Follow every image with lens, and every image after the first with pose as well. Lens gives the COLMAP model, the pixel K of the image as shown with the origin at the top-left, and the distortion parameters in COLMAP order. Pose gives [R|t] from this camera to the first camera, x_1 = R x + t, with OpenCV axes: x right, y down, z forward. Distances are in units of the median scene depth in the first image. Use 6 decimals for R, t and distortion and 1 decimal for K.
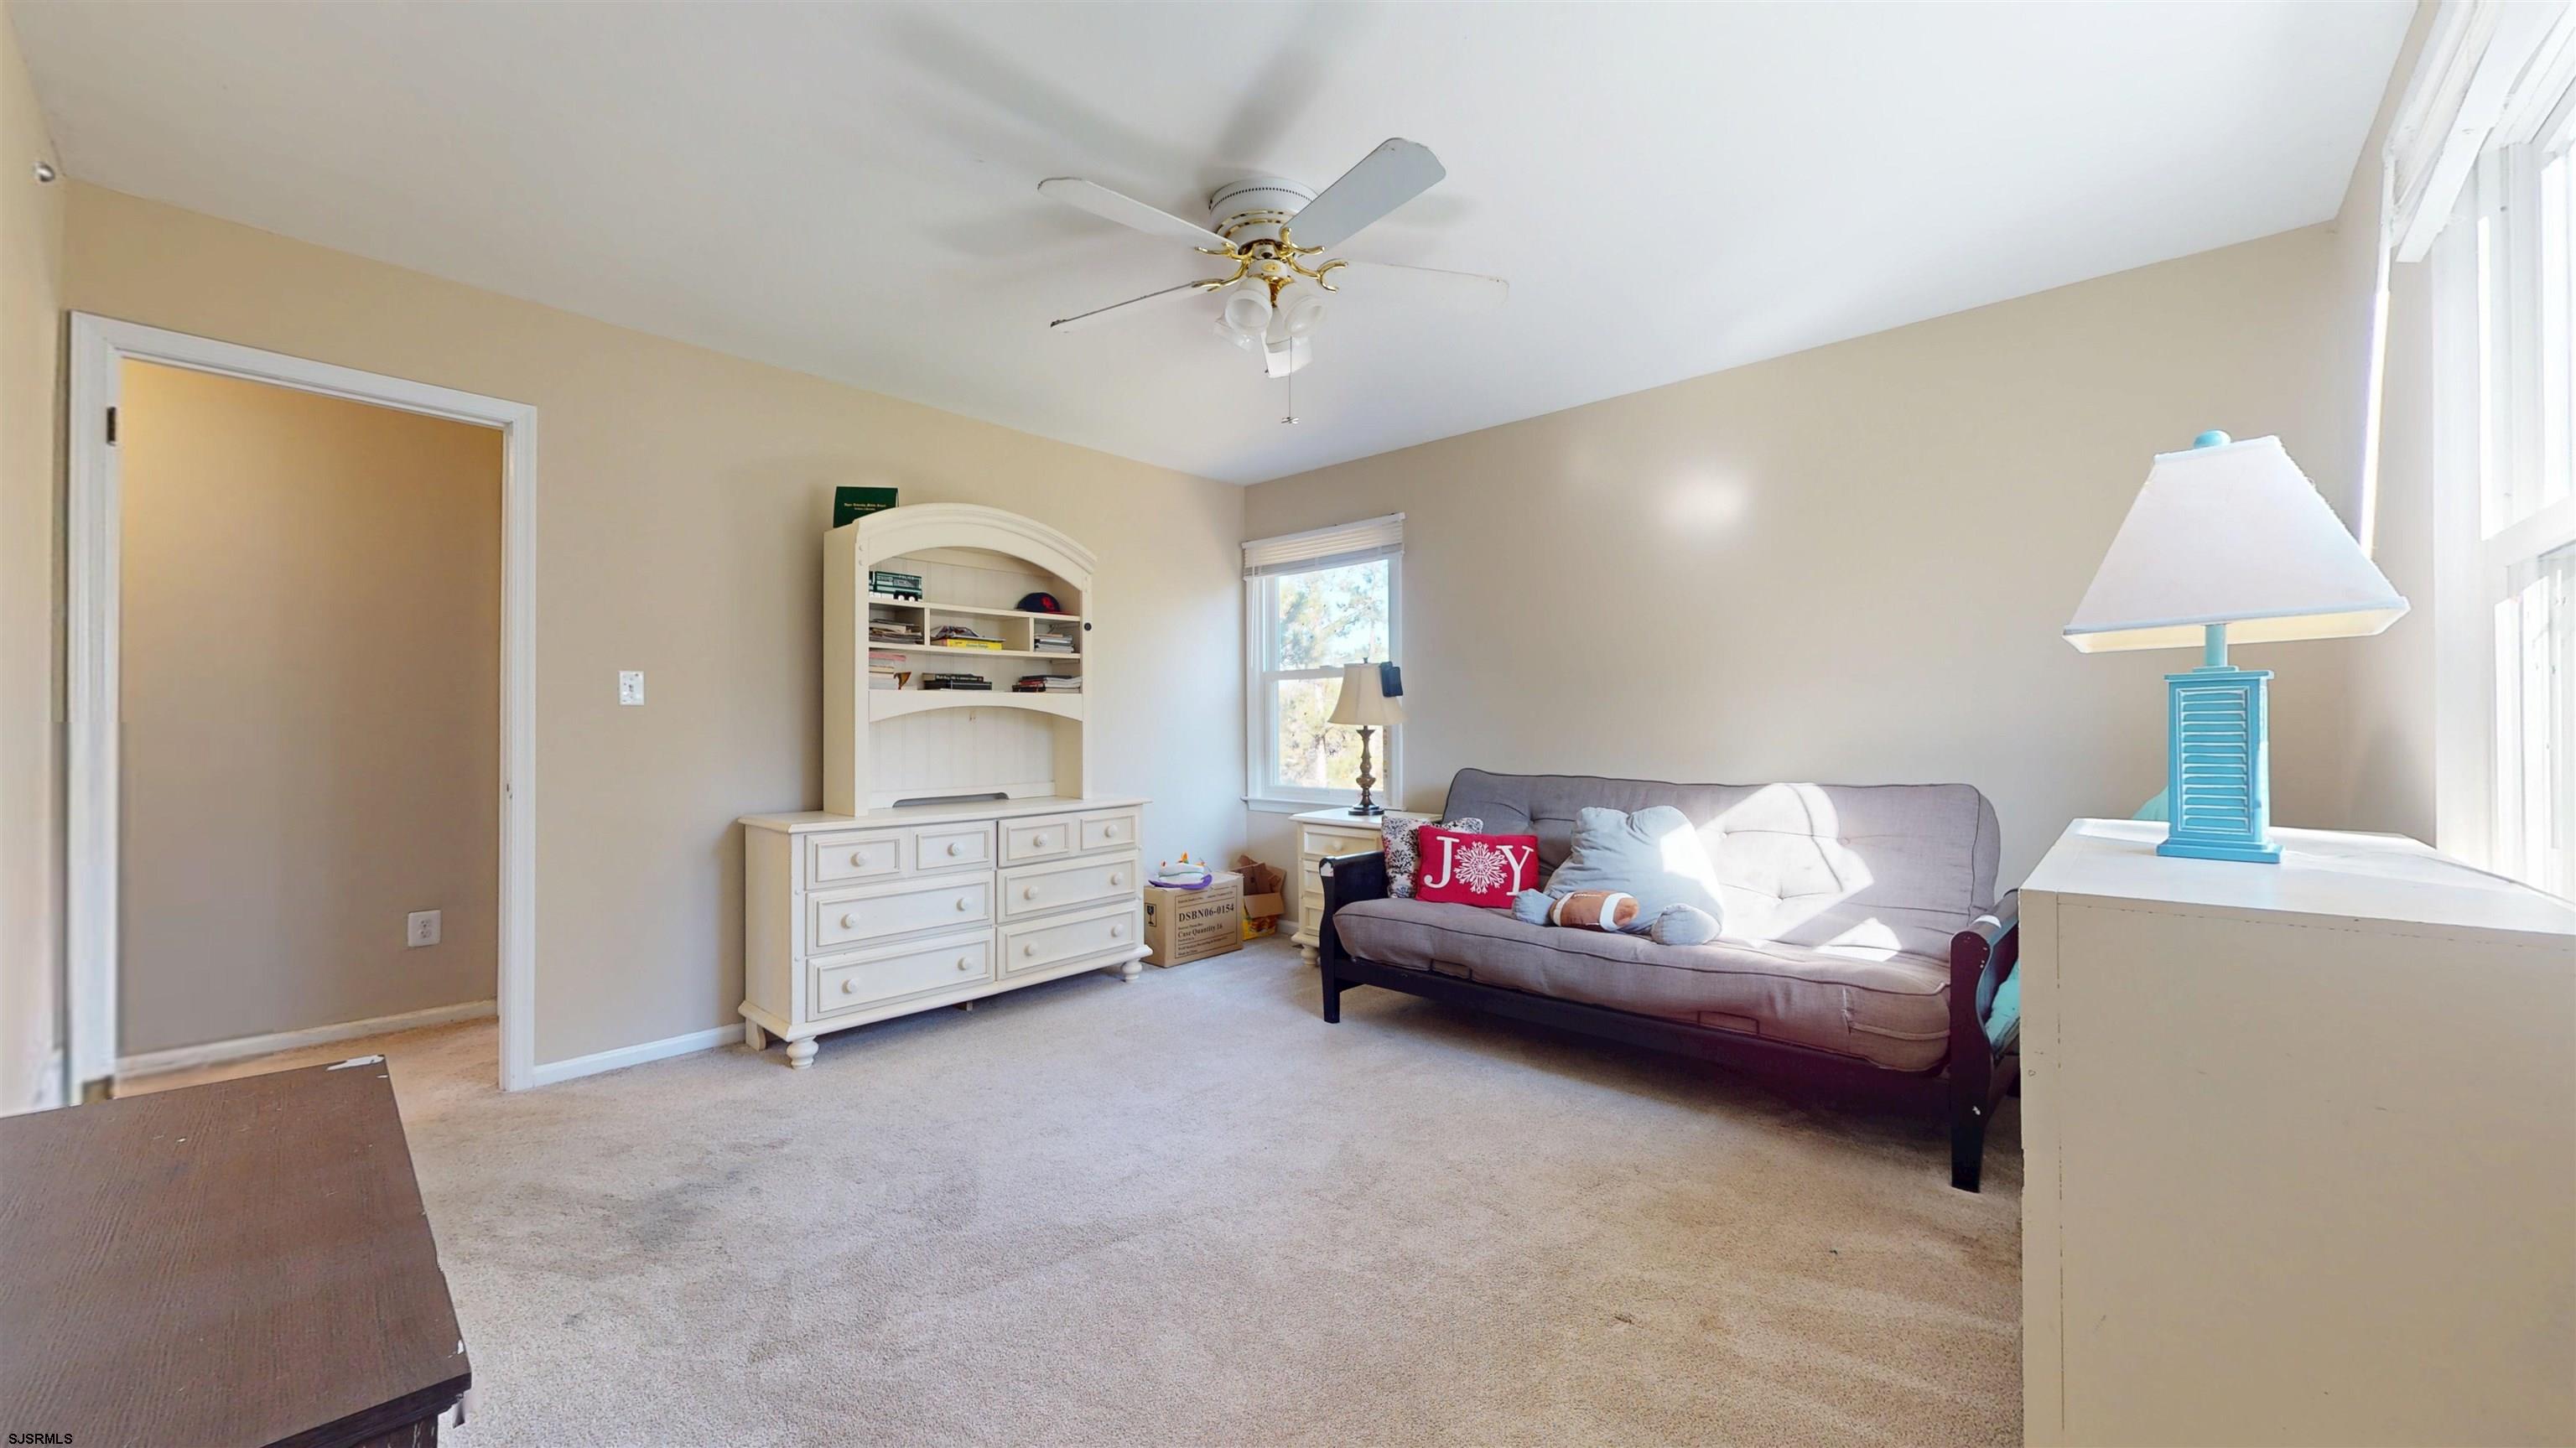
lens RADIAL K [[944.0, 0, 1288.1], [0, 944.0, 721.2], [0, 0, 1]] dist [-0.000705, 0.000152]
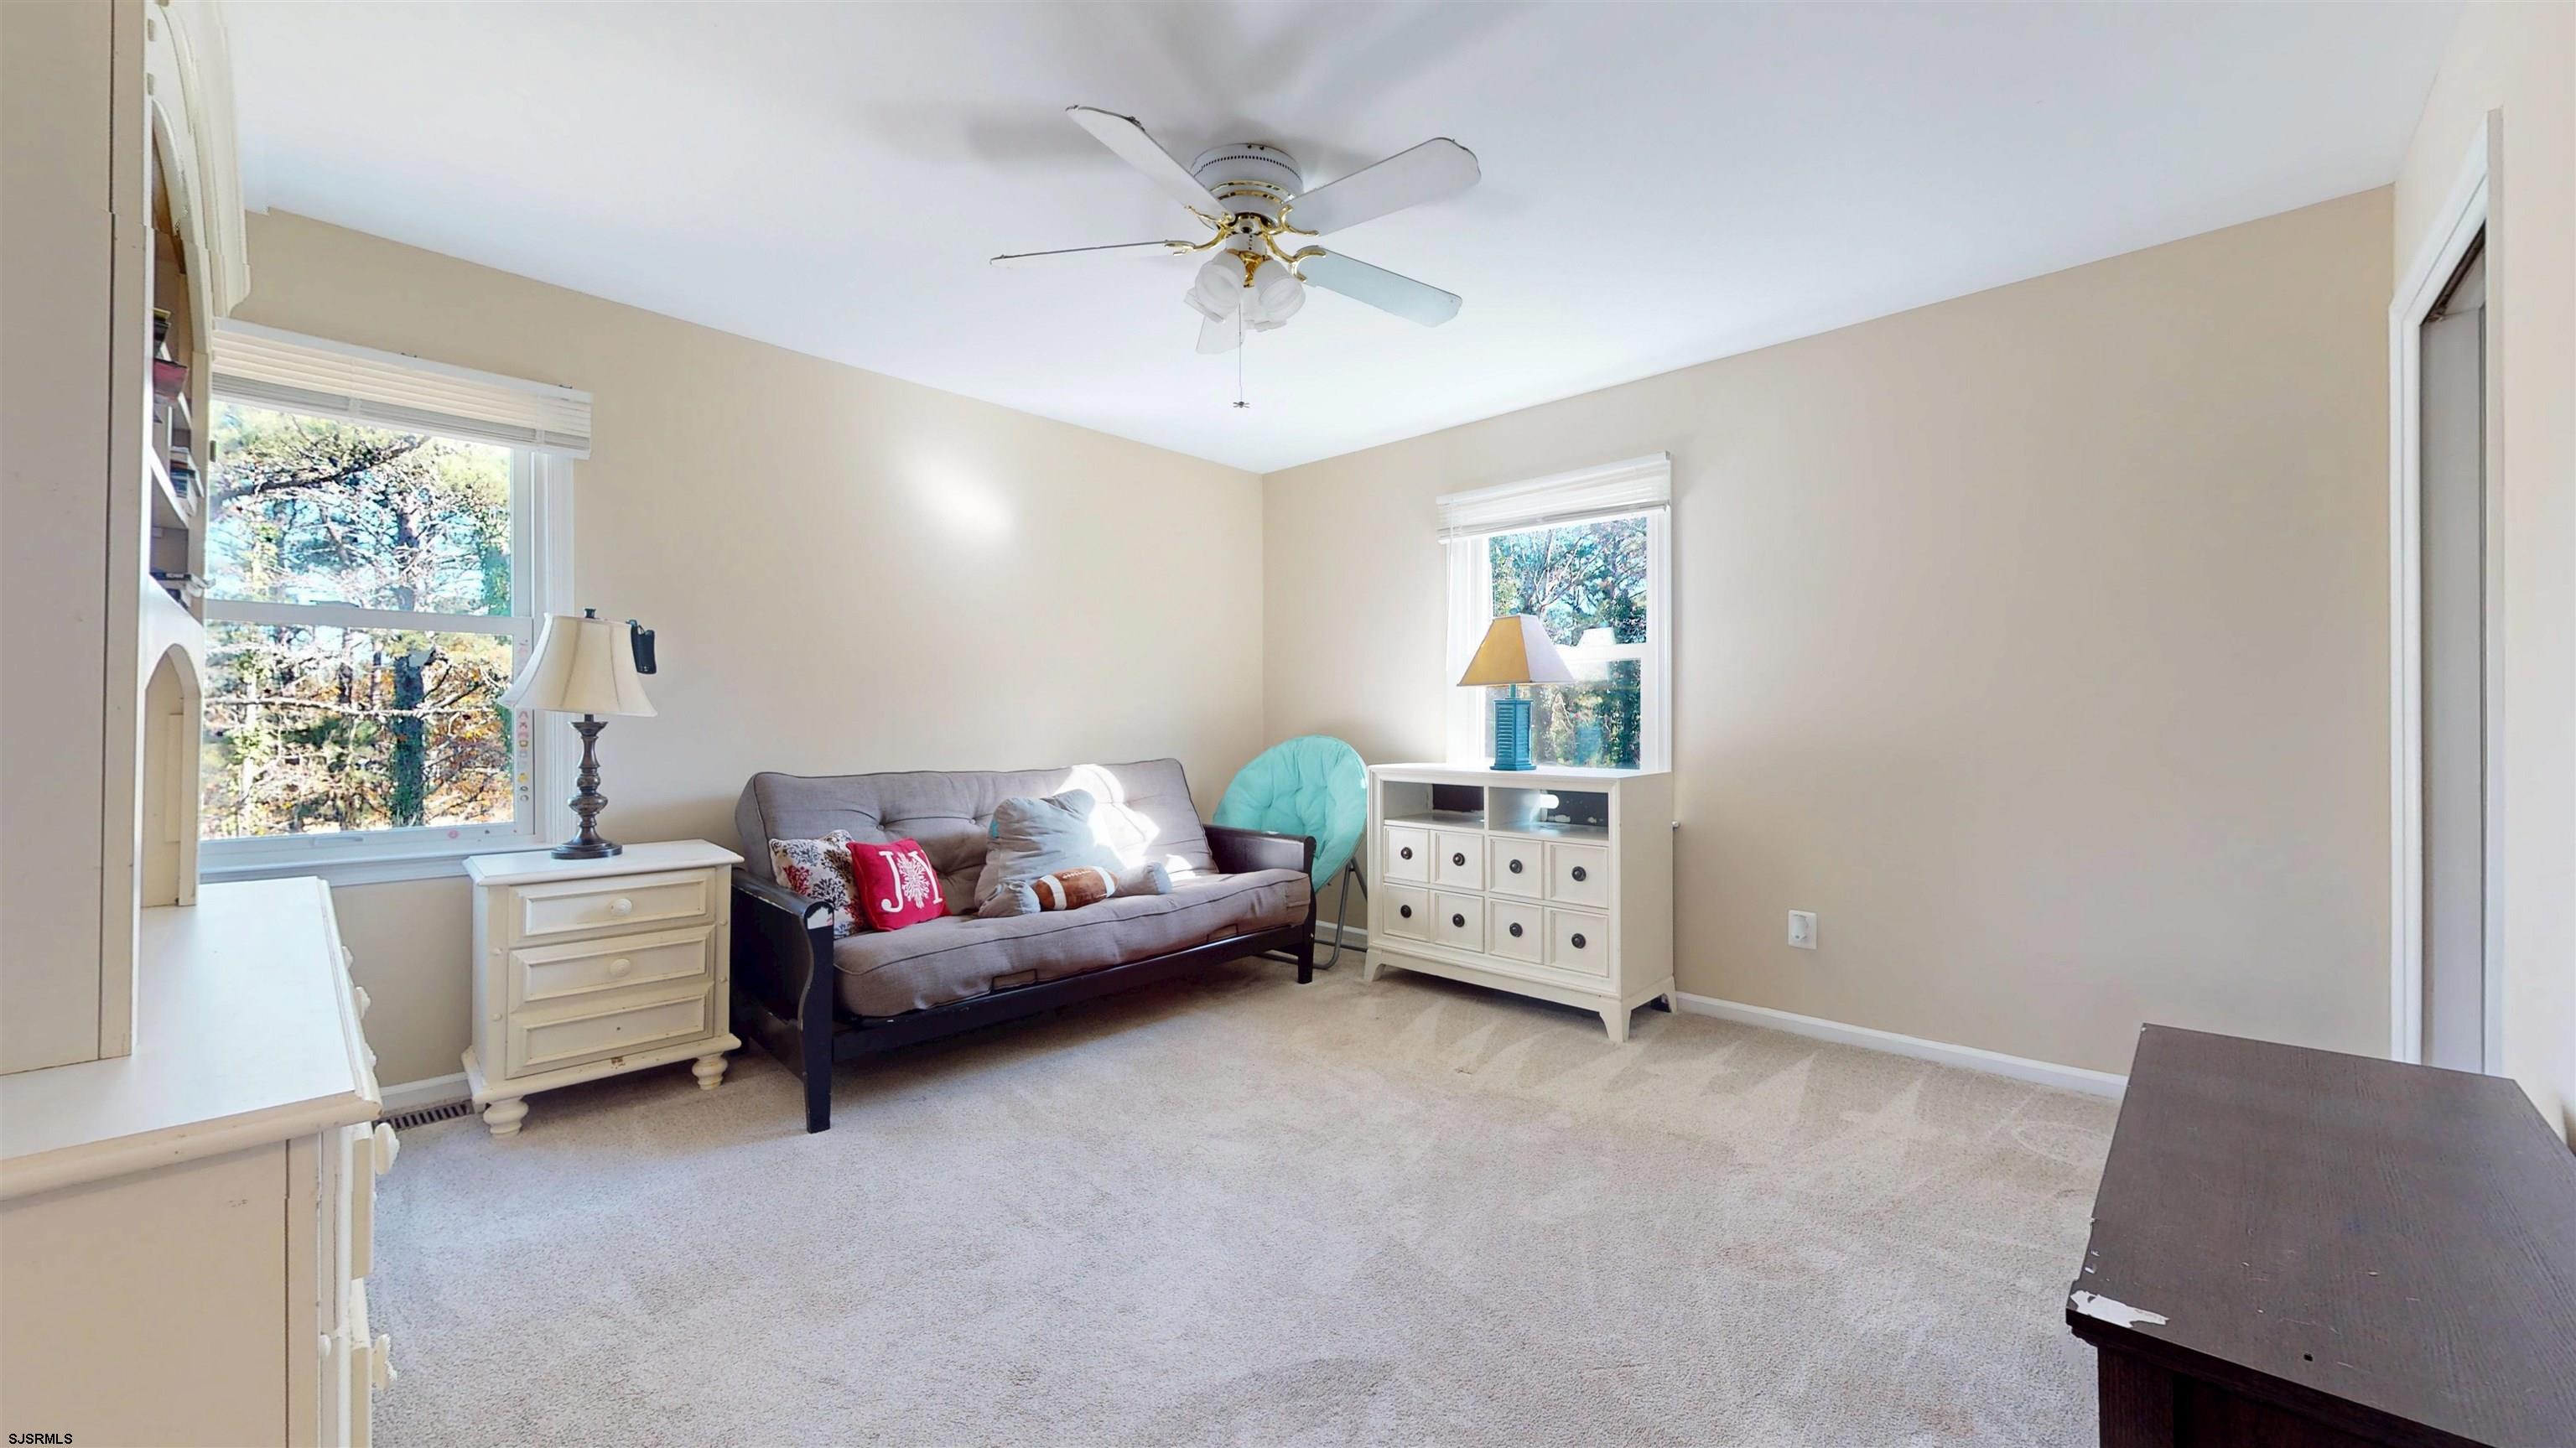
lens RADIAL K [[944.0, 0, 1288.2], [0, 944.0, 724.6], [0, 0, 1]] dist [-0.000705, 0.000152]
pose [[0.018630, 0.001379, 0.999826, -0.782020], [-0.008430, 0.999964, -0.001222, 0.009997], [-0.999791, -0.008405, 0.018641, 0.745258]]
